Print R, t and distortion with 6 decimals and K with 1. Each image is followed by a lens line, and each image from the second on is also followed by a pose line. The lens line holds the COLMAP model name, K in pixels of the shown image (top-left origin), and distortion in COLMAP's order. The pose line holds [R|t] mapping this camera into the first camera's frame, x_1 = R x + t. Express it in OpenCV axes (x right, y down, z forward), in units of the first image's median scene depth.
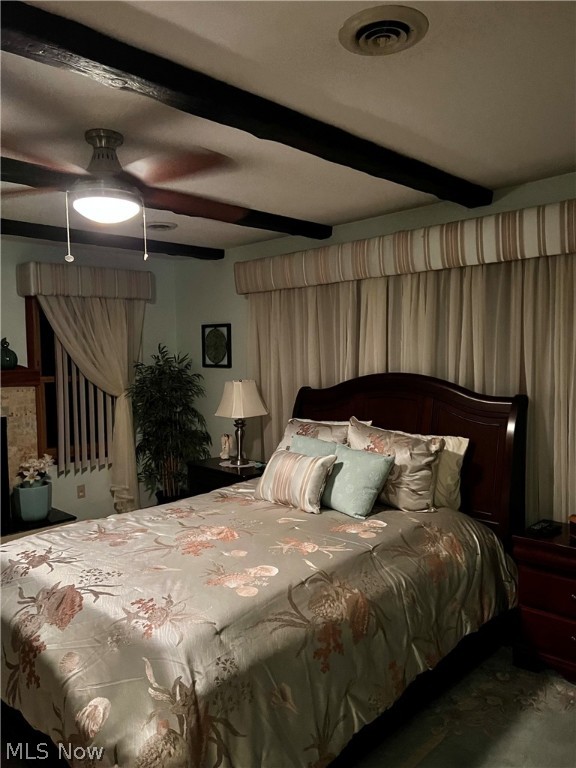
lens RADIAL K [[571.7, 0, 284.7], [0, 571.7, 387.1], [0, 0, 1]] dist [0.058115, -0.063256]
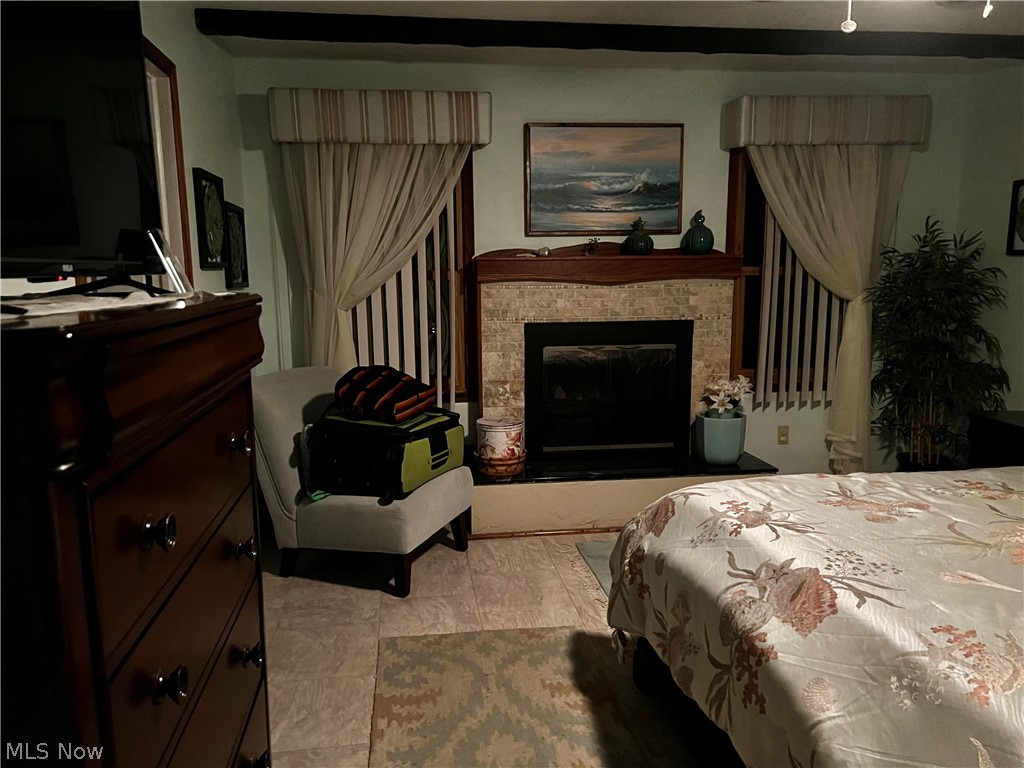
lens RADIAL K [[762.2, 0, 508.6], [0, 762.2, 386.8], [0, 0, 1]] dist [0.058115, -0.063256]
pose [[0.790477, 0.102374, -0.603876, -0.067707], [-0.038342, 0.992270, 0.118028, 0.029449], [0.611291, -0.070145, 0.788291, 0.074715]]
